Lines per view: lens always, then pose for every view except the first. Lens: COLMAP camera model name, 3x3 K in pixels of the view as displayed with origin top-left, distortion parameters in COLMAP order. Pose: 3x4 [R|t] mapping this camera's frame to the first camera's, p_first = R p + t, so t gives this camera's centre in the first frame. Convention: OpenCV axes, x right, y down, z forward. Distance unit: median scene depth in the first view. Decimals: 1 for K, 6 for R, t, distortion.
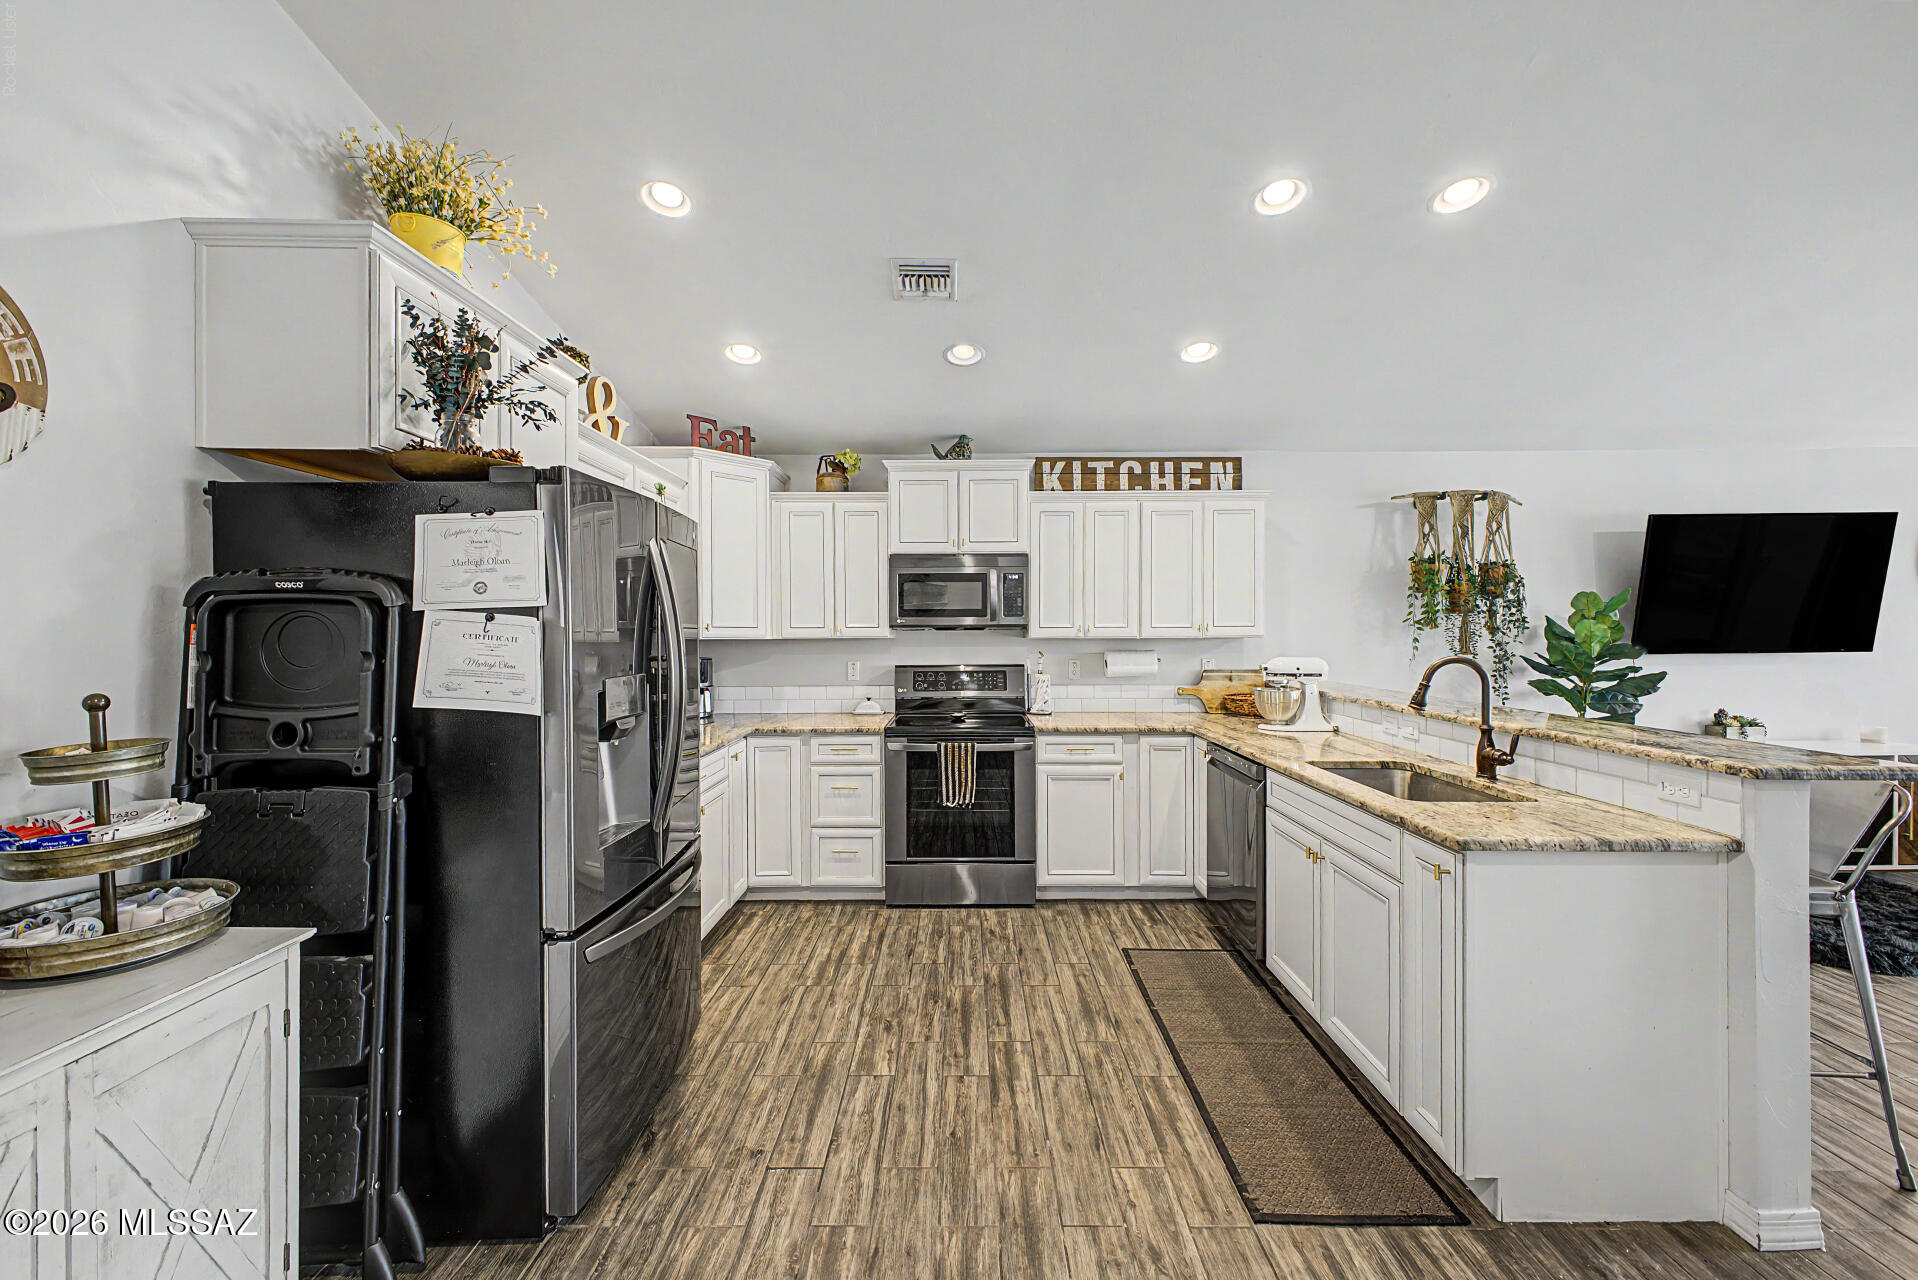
lens RADIAL K [[762.3, 0, 958.6], [0, 762.3, 631.7], [0, 0, 1]] dist [0.021350, -0.005142]
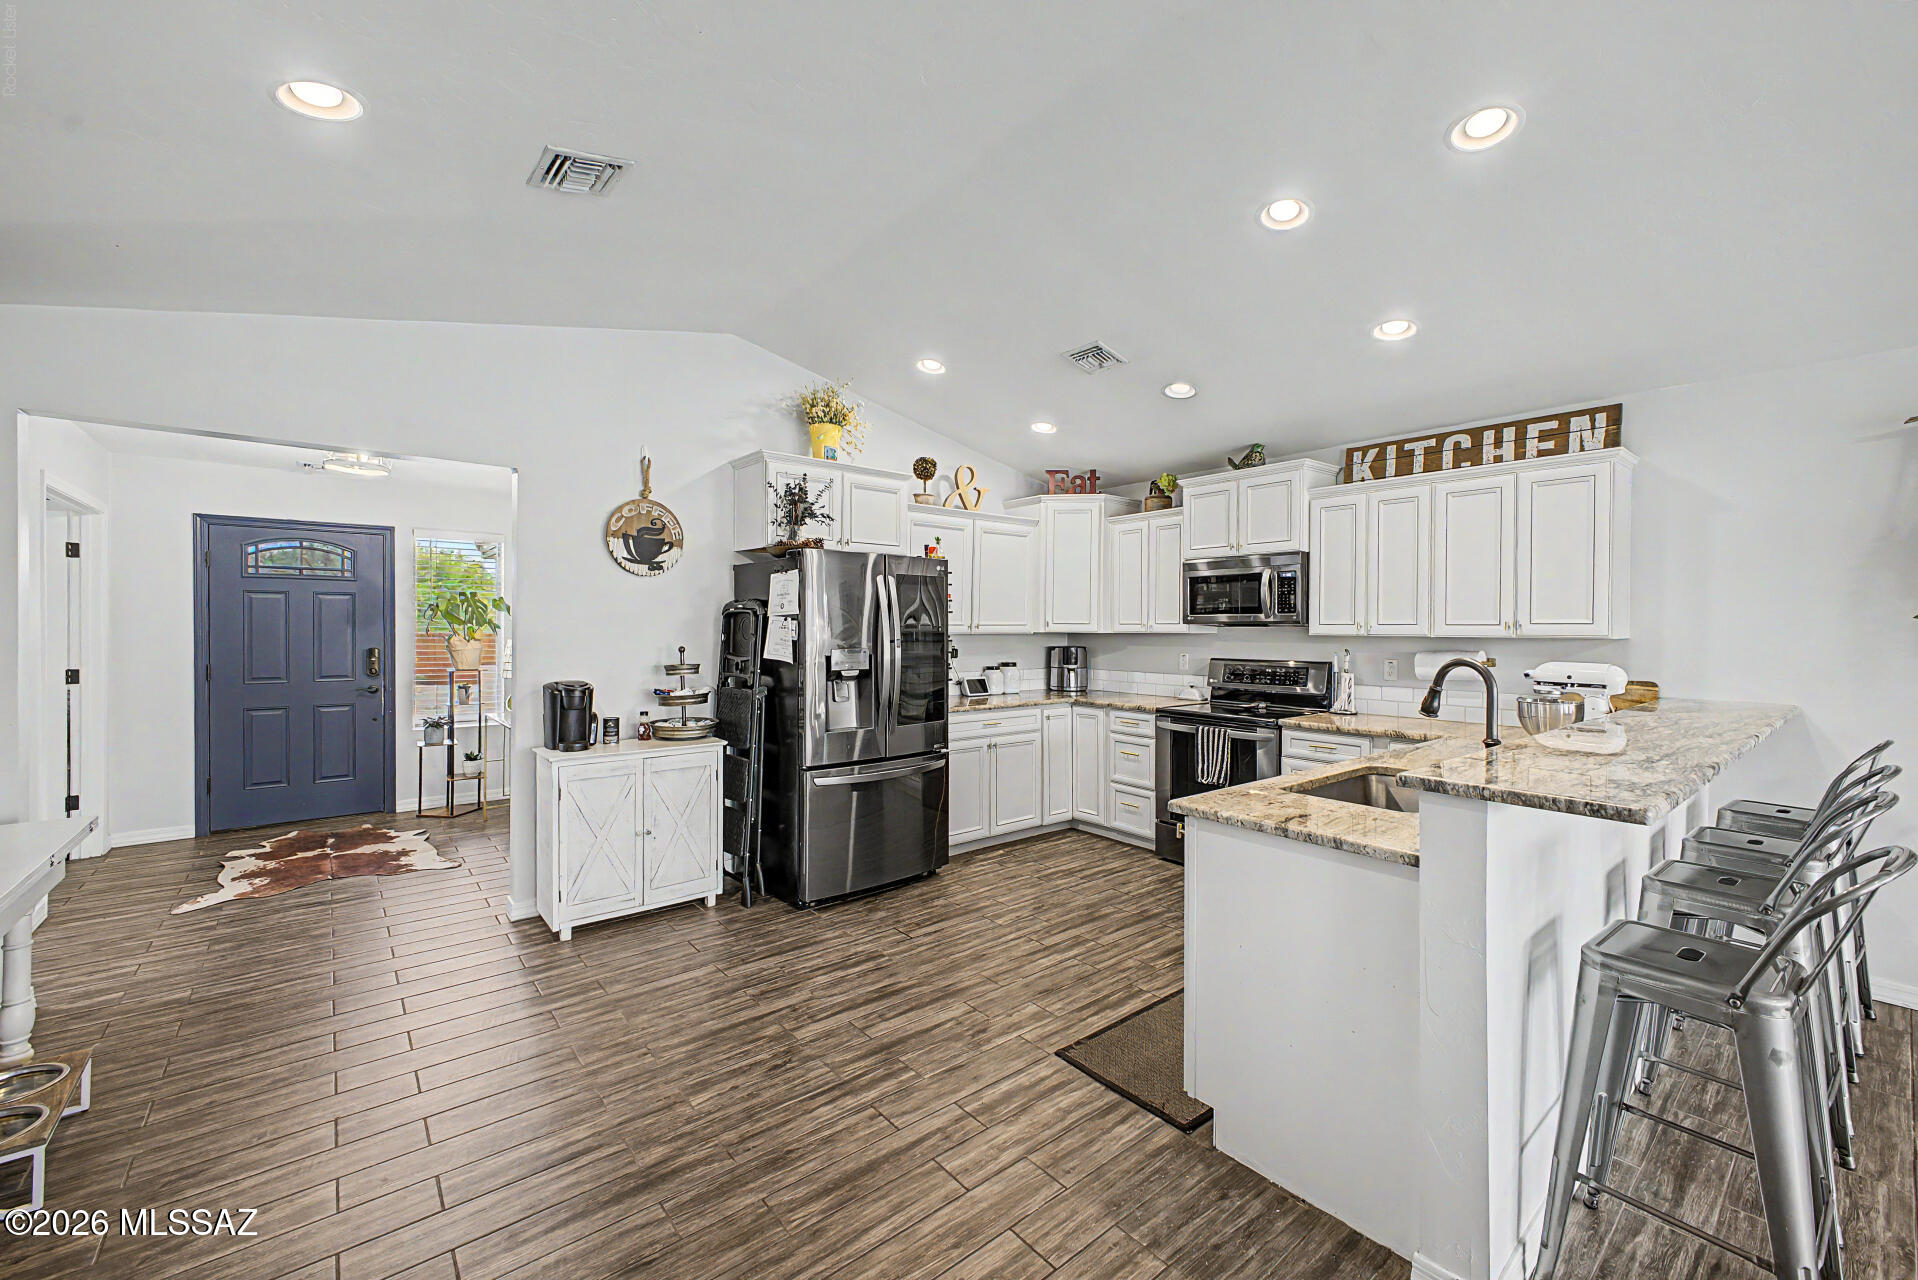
lens RADIAL K [[764.4, 0, 959.3], [0, 764.4, 634.4], [0, 0, 1]] dist [0.023394, -0.013899]
pose [[0.634573, 0.012667, -0.772759, 0.598084], [-0.005900, 0.999916, 0.011545, -0.001512], [0.772840, -0.002767, 0.634595, -0.003599]]
